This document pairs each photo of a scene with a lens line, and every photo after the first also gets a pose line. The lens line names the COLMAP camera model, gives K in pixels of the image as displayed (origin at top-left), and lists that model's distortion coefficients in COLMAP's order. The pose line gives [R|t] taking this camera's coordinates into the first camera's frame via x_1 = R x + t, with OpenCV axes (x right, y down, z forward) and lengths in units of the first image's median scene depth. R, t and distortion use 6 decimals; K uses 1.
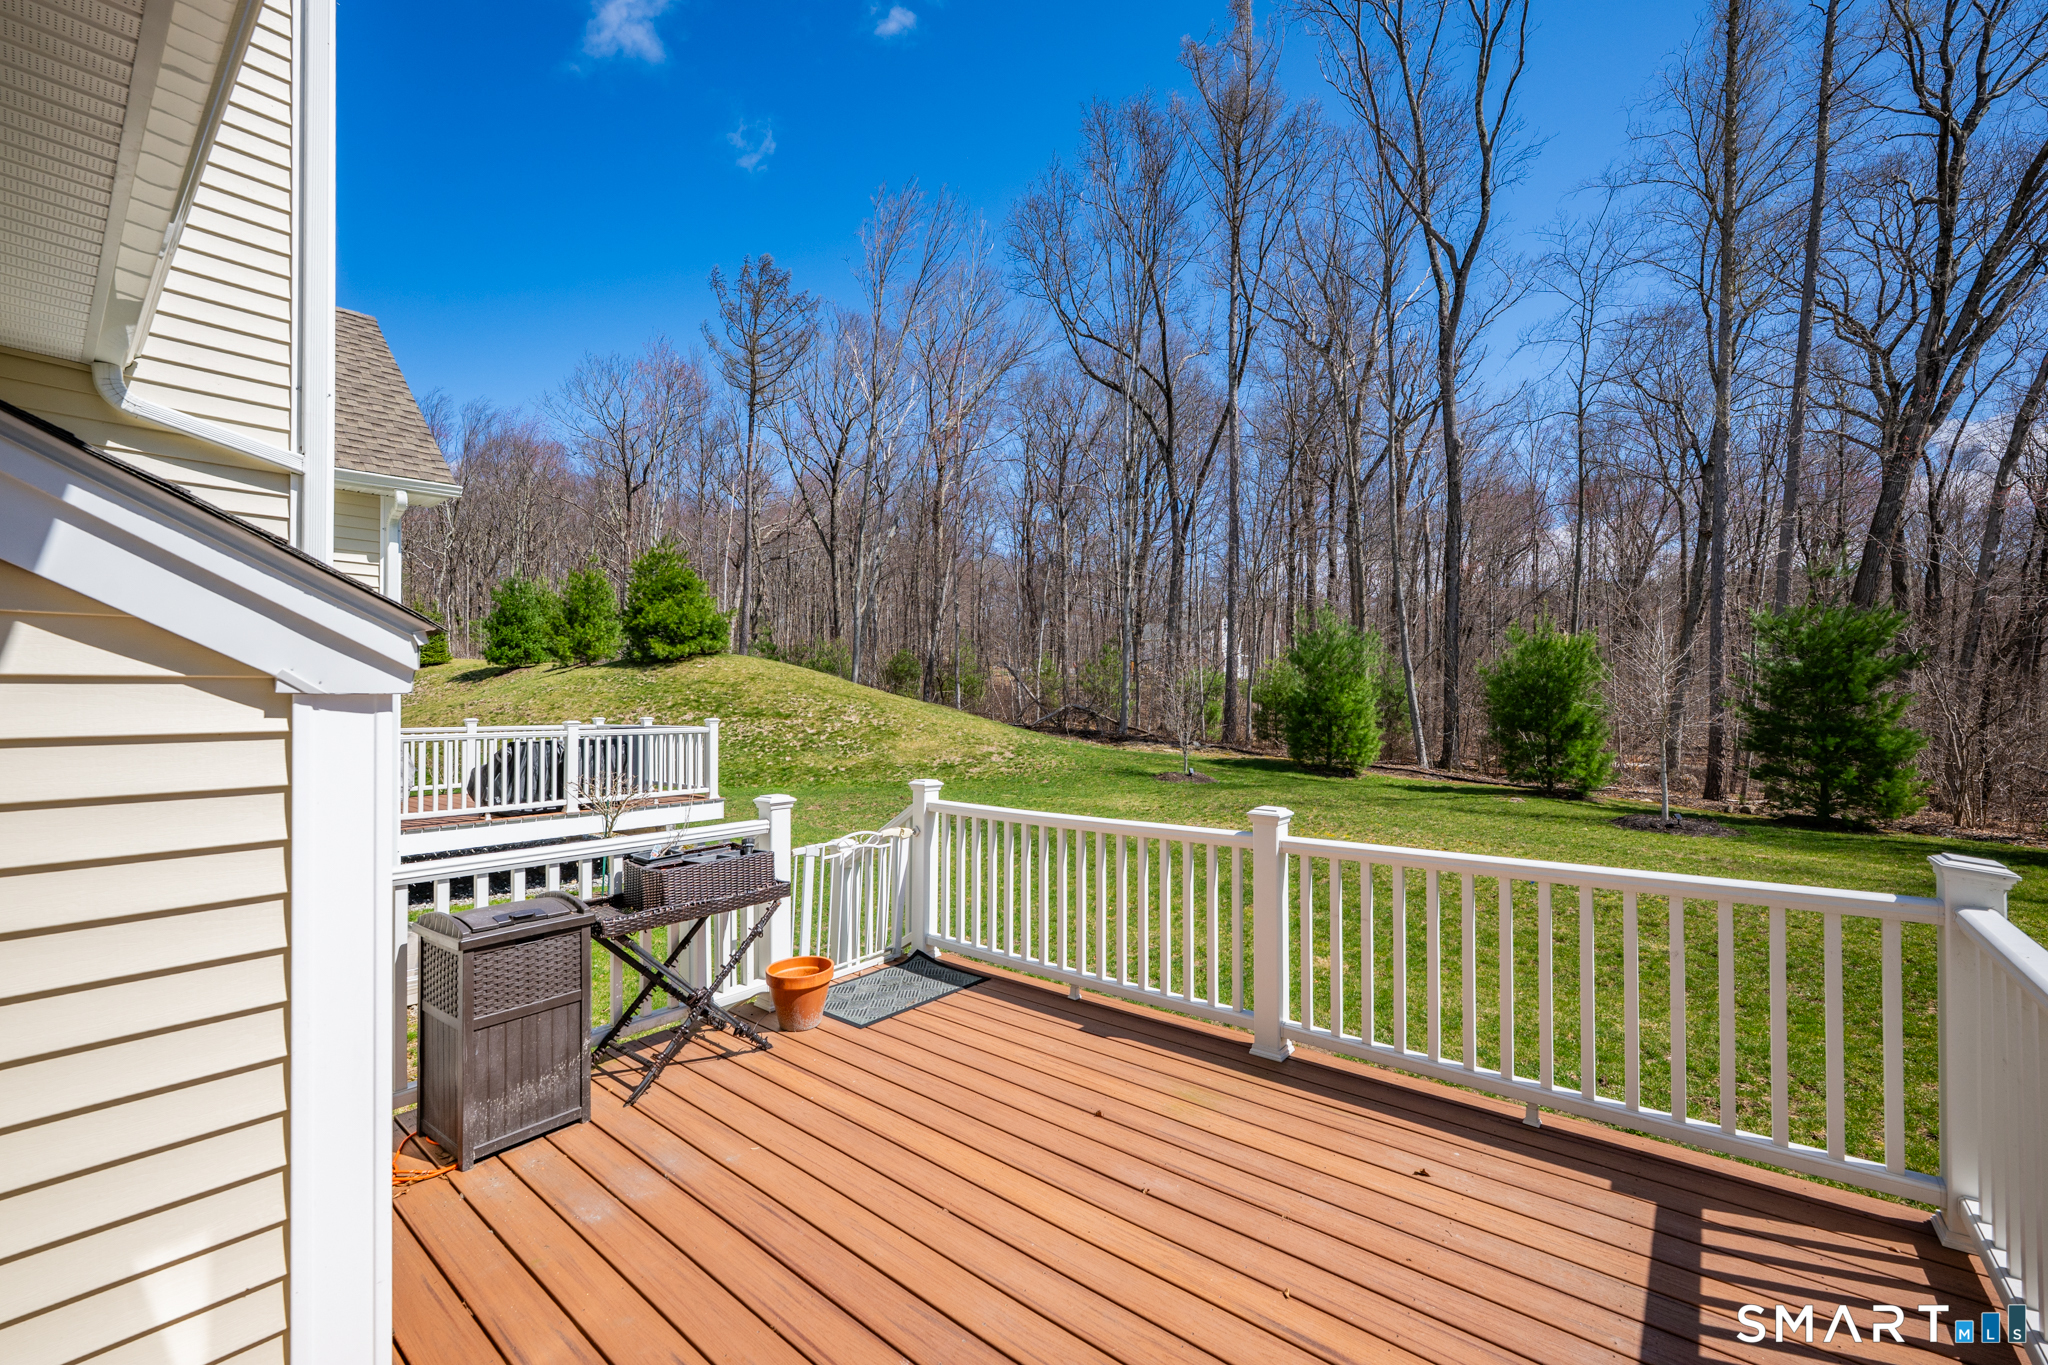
lens RADIAL K [[827.1, 0, 1024.2], [0, 827.1, 707.5], [0, 0, 1]] dist [0.001766, 0.000266]
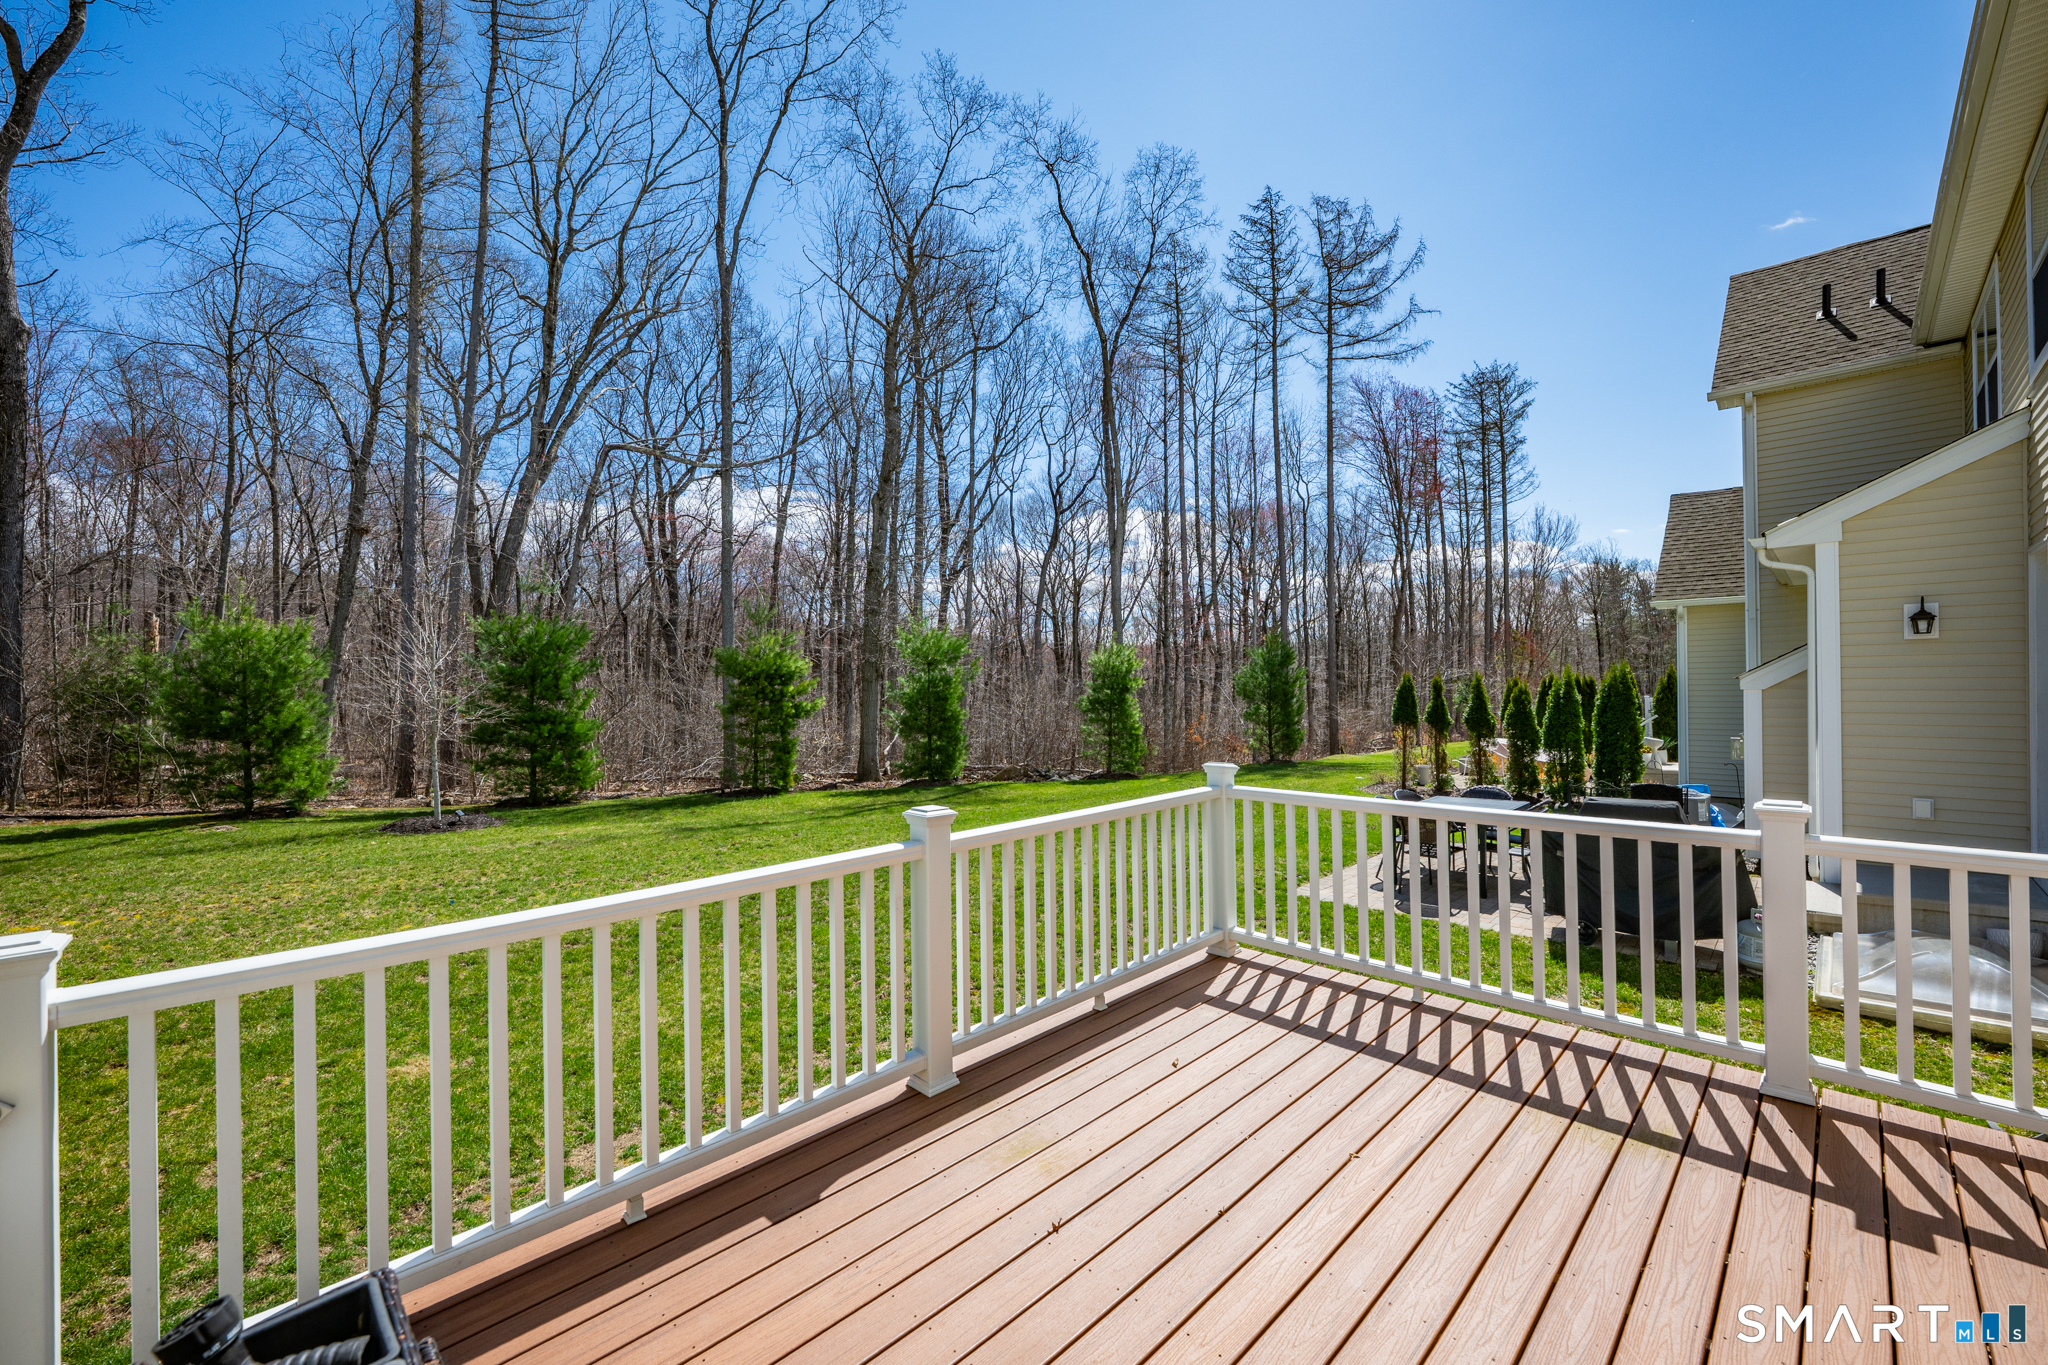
lens RADIAL K [[820.9, 0, 1036.8], [0, 820.9, 697.4], [0, 0, 1]] dist [0.002396, 0.000647]
pose [[0.085694, -0.010071, 0.996271, -0.144481], [0.023643, 0.999688, 0.008072, -0.000555], [-0.996041, 0.022863, 0.085905, 0.205932]]
